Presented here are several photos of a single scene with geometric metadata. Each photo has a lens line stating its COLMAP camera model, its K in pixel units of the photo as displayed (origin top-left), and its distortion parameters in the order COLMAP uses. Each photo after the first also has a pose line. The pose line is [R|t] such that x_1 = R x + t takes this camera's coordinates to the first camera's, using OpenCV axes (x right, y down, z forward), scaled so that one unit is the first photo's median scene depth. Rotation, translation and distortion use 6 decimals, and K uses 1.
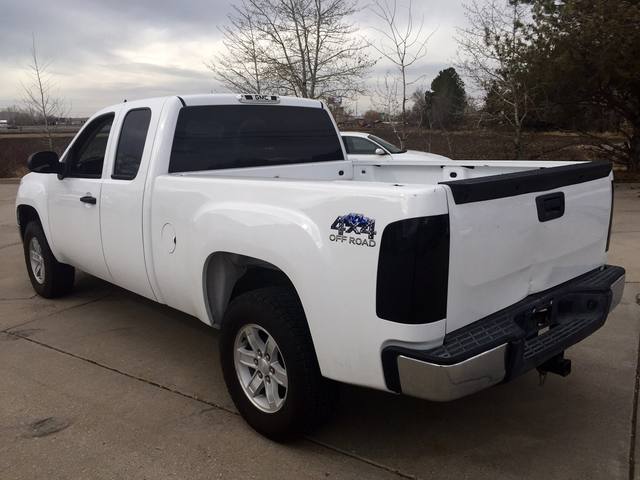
lens RADIAL K [[550.8, 0, 320.0], [0, 550.8, 240.0], [0, 0, 1]] dist [0.050970, -0.007102]
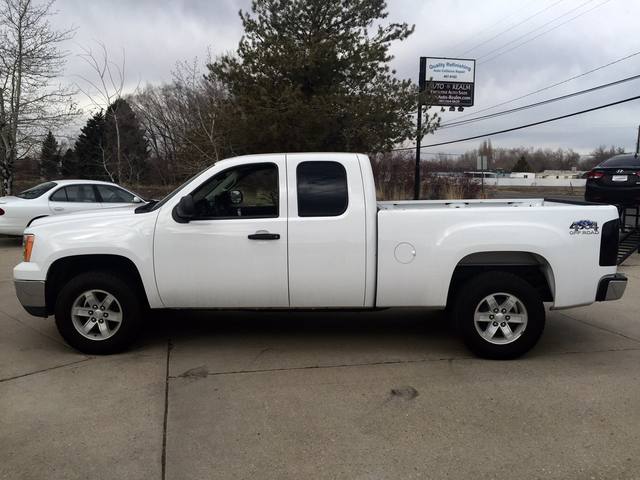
lens RADIAL K [[550.8, 0, 320.0], [0, 550.8, 240.0], [0, 0, 1]] dist [0.050970, -0.007102]
pose [[0.696497, -0.056423, 0.715338, -0.962641], [0.121806, 0.991732, -0.040373, -0.003729], [-0.707146, 0.115252, 0.697611, 0.099453]]
